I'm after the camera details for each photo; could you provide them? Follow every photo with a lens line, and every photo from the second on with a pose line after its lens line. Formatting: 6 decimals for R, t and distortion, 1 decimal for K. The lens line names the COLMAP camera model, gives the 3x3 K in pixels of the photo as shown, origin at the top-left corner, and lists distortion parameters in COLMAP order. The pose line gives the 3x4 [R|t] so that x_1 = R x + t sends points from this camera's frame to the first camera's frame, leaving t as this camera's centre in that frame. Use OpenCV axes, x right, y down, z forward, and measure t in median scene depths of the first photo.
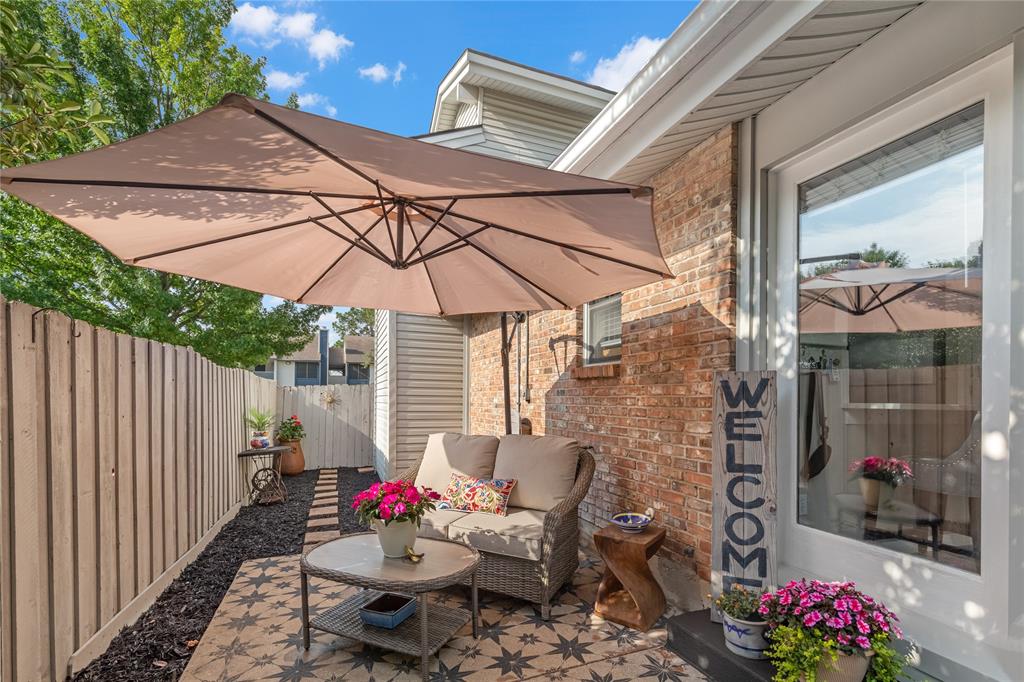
lens RADIAL K [[485.2, 0, 498.0], [0, 485.2, 389.1], [0, 0, 1]] dist [0.003026, 0.000524]
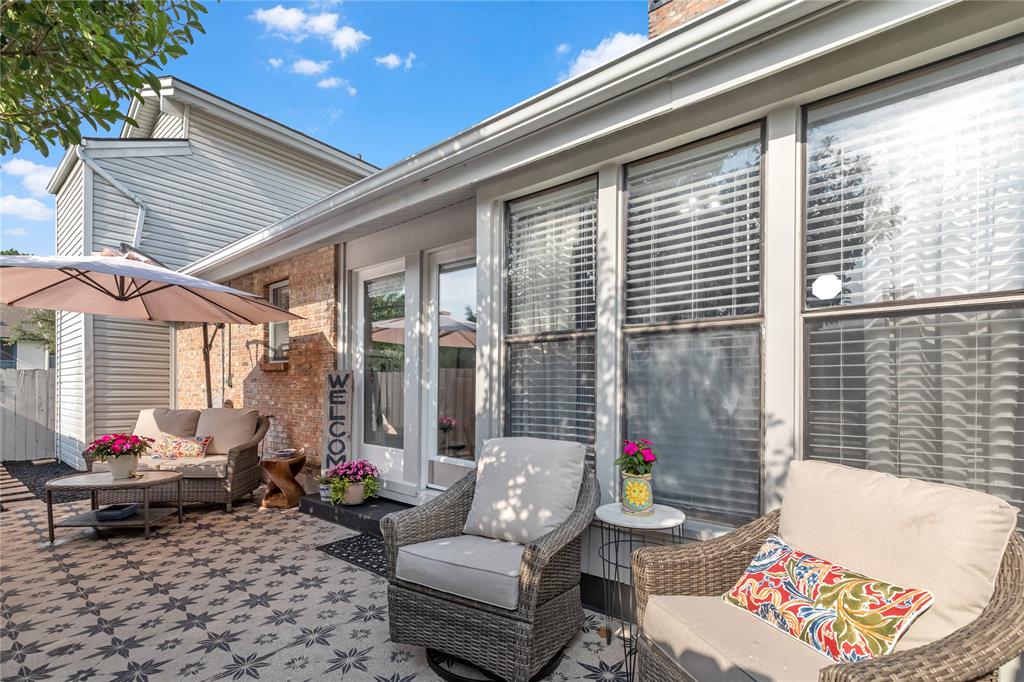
lens RADIAL K [[485.2, 0, 498.0], [0, 485.2, 389.1], [0, 0, 1]] dist [0.003026, 0.000524]
pose [[0.865542, -0.003462, 0.500825, 0.060923], [-0.009338, 0.999691, 0.023048, -0.009179], [-0.500750, -0.024626, 0.865242, -0.952730]]
